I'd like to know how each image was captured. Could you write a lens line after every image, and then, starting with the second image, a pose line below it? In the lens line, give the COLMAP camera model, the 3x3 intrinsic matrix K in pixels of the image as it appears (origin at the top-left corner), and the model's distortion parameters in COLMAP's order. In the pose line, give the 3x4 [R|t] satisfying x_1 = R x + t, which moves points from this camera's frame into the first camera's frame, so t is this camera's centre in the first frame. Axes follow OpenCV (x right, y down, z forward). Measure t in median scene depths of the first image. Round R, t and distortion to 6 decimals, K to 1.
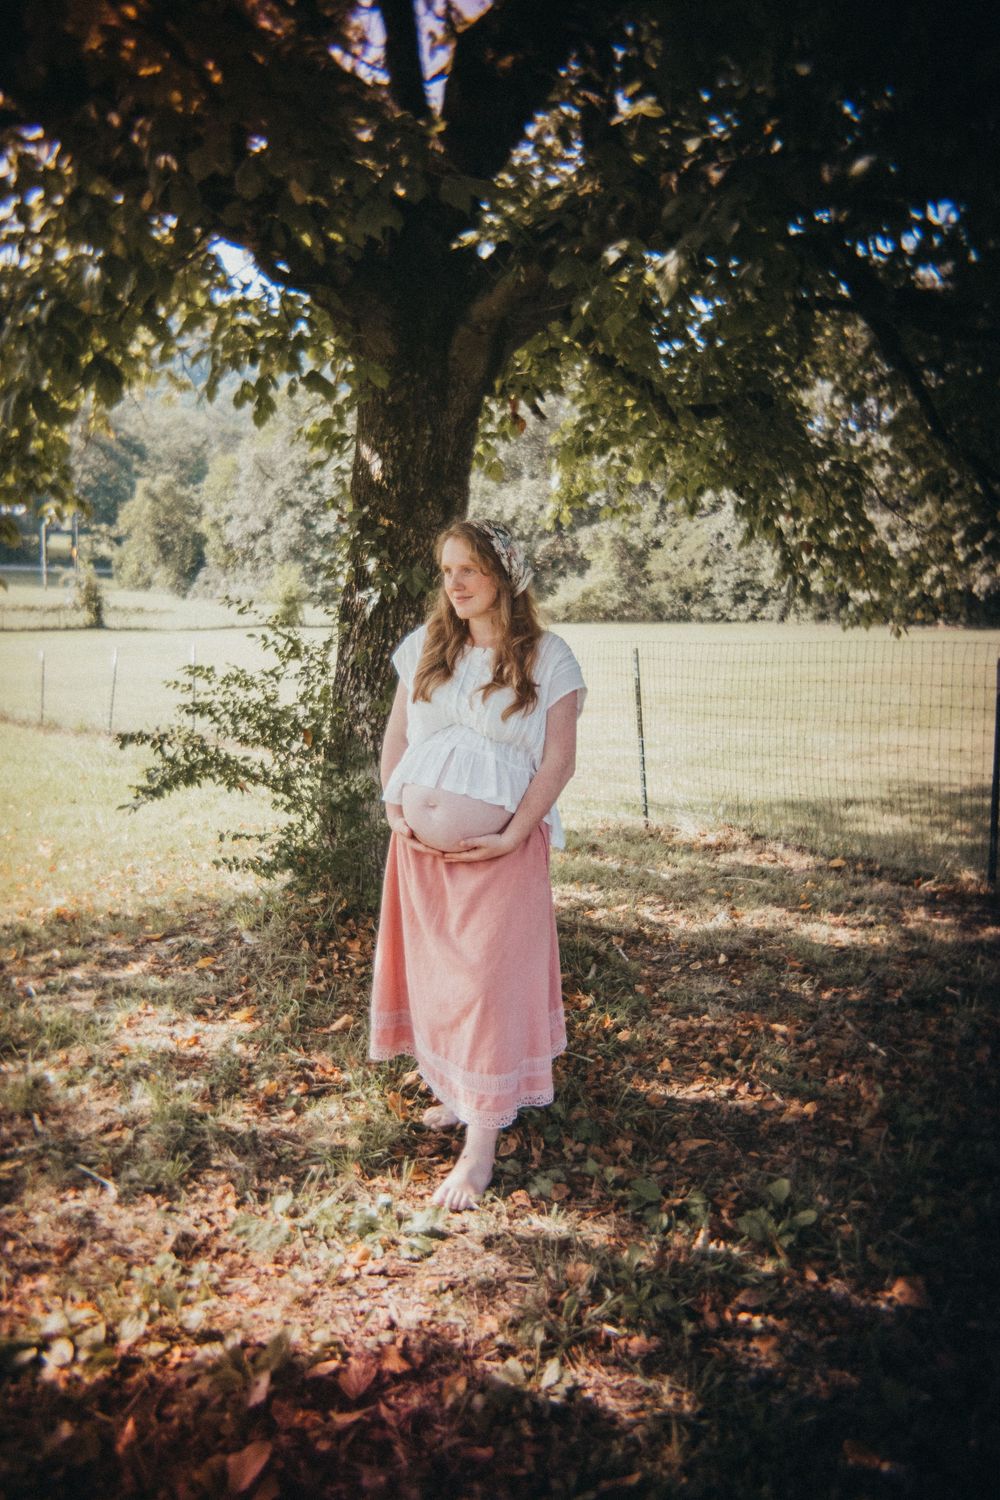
lens RADIAL K [[1292.6, 0, 481.8], [0, 1292.6, 746.7], [0, 0, 1]] dist [0.189893, -0.002302]
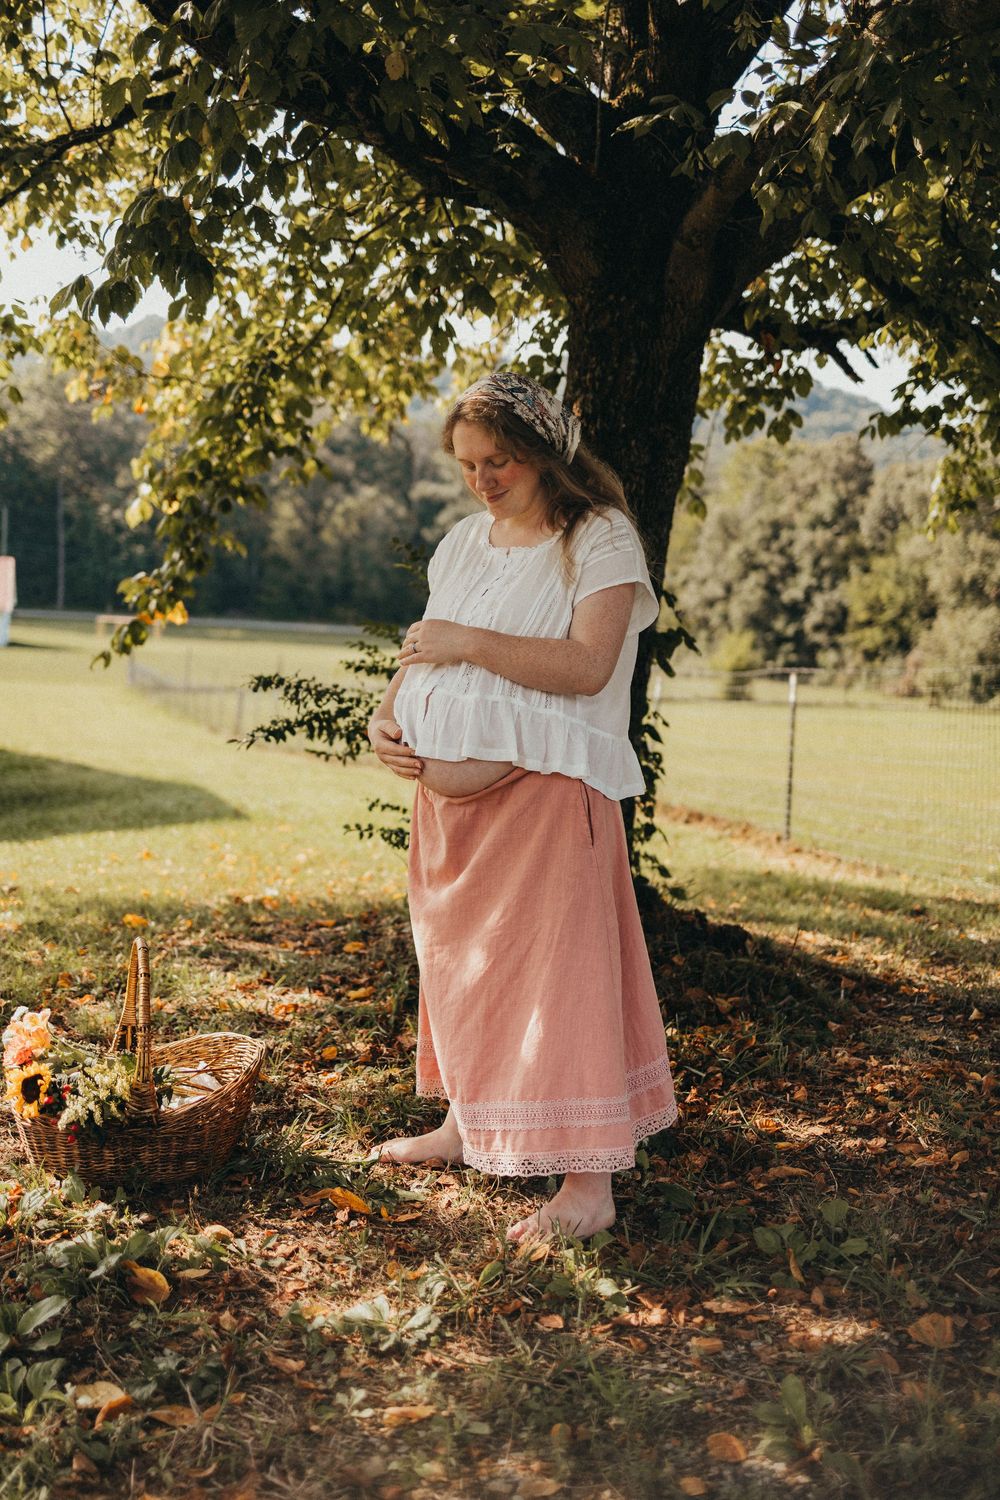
lens RADIAL K [[1500.8, 0, 494.4], [0, 1500.8, 753.1], [0, 0, 1]] dist [0.012925, 0.000000]
pose [[0.948504, 0.053907, -0.312145, 0.152325], [-0.073776, 0.995908, -0.052186, 0.060784], [0.308054, 0.072528, 0.948600, 0.029902]]
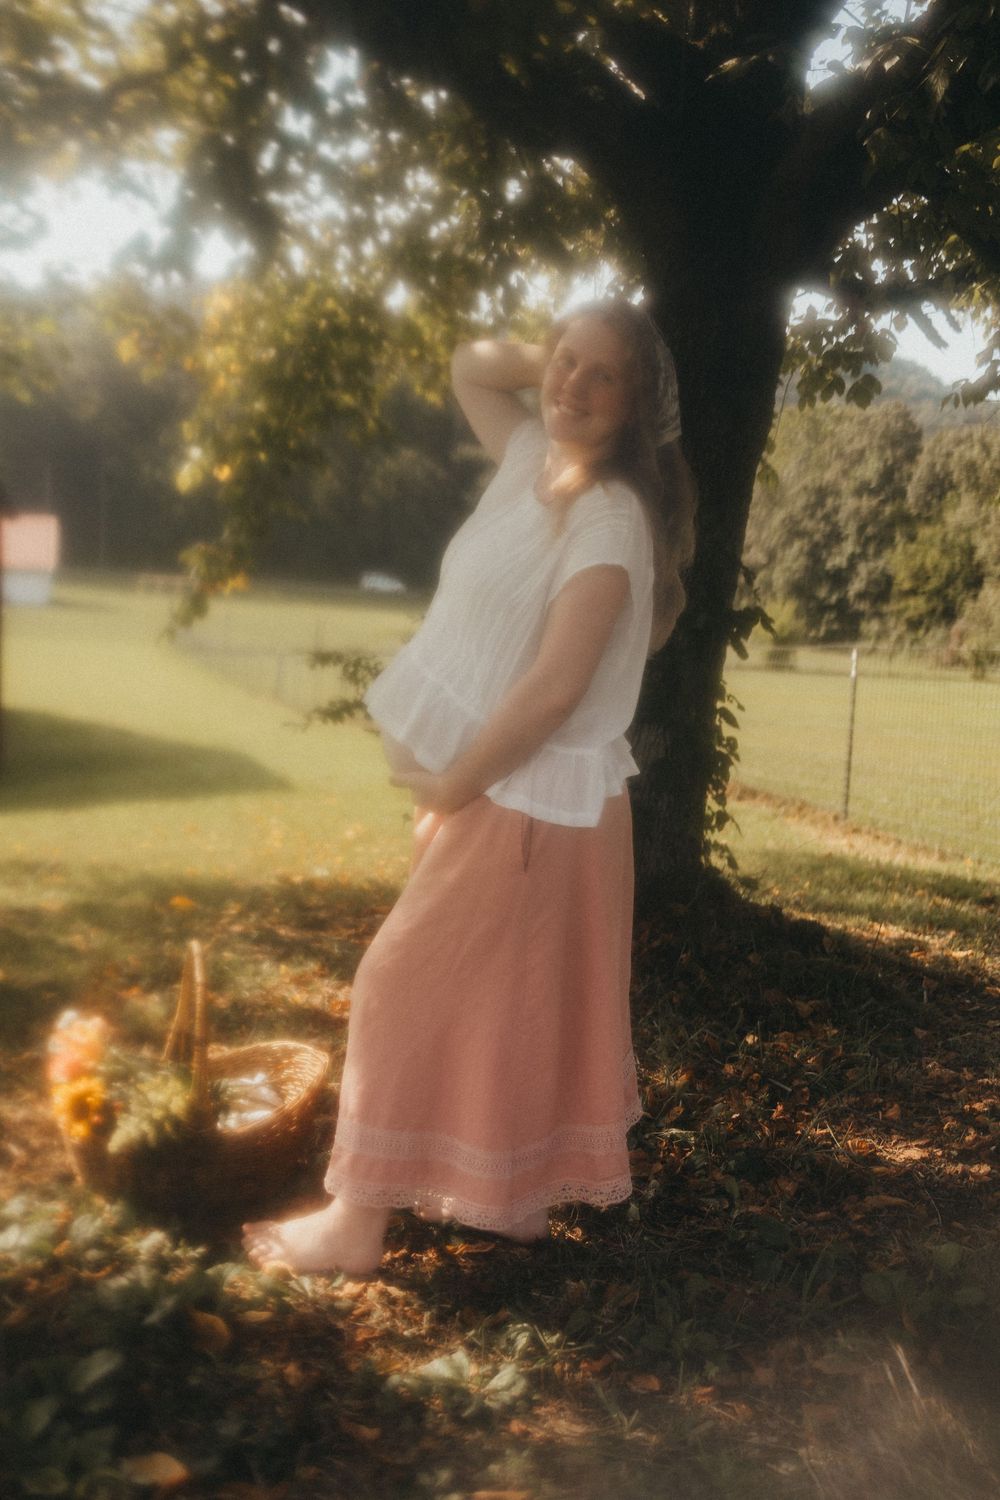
lens RADIAL K [[1500.8, 0, 499.5], [0, 1500.8, 755.0], [0, 0, 1]] dist [0.012925, 0.000000]
pose [[0.940818, 0.074990, -0.330511, 0.125781], [-0.088317, 0.995767, -0.025468, 0.050596], [0.327202, 0.053151, 0.943459, 0.060821]]
